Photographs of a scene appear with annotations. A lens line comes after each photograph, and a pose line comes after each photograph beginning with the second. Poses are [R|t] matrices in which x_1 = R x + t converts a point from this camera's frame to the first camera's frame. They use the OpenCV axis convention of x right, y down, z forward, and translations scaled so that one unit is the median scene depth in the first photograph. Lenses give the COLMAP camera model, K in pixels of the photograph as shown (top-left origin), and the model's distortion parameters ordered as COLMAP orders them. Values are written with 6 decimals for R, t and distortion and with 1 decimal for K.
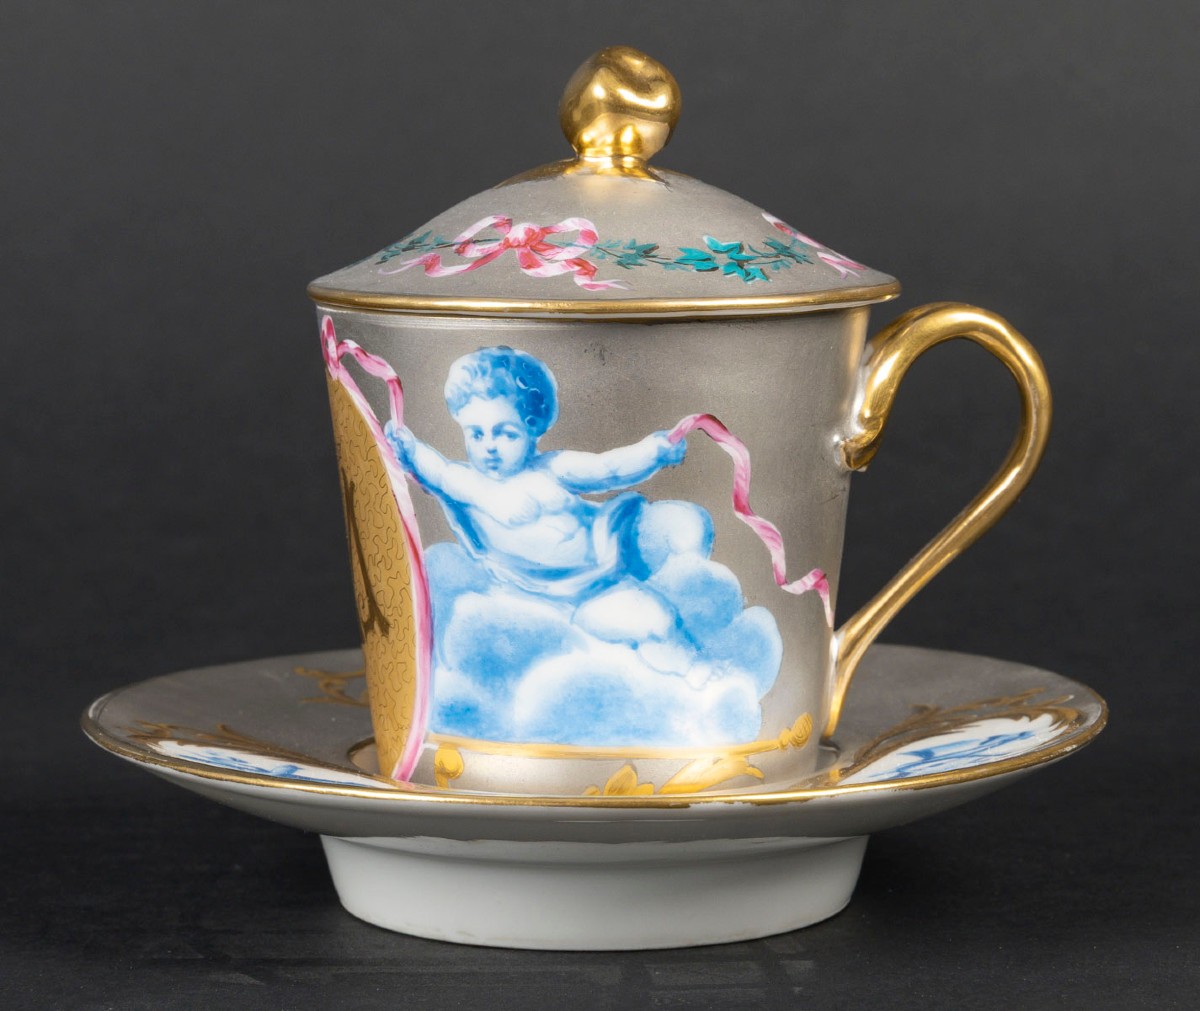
lens RADIAL K [[4664.3, 0, 598.8], [0, 4664.3, 514.3], [0, 0, 1]] dist [0.487209, 0.000000]
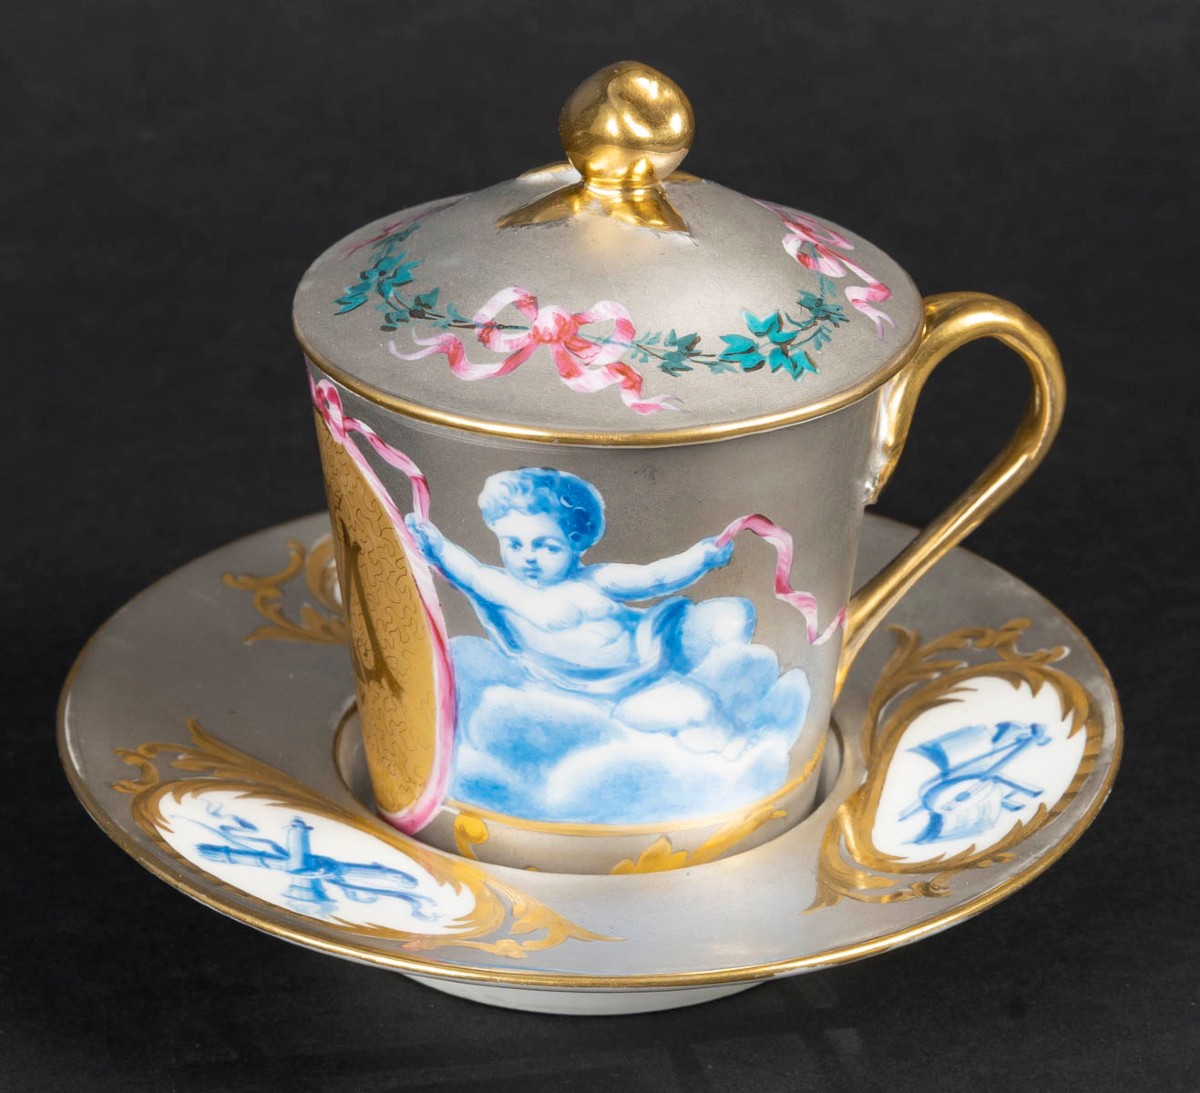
lens RADIAL K [[5238.7, 0, 596.5], [0, 5238.7, 539.8], [0, 0, 1]] dist [0.586559, 0.000000]
pose [[0.987680, -0.056157, 0.146061, -0.163679], [0.003792, 0.941703, 0.336424, -0.372838], [-0.156439, -0.331725, 0.930315, 0.005630]]
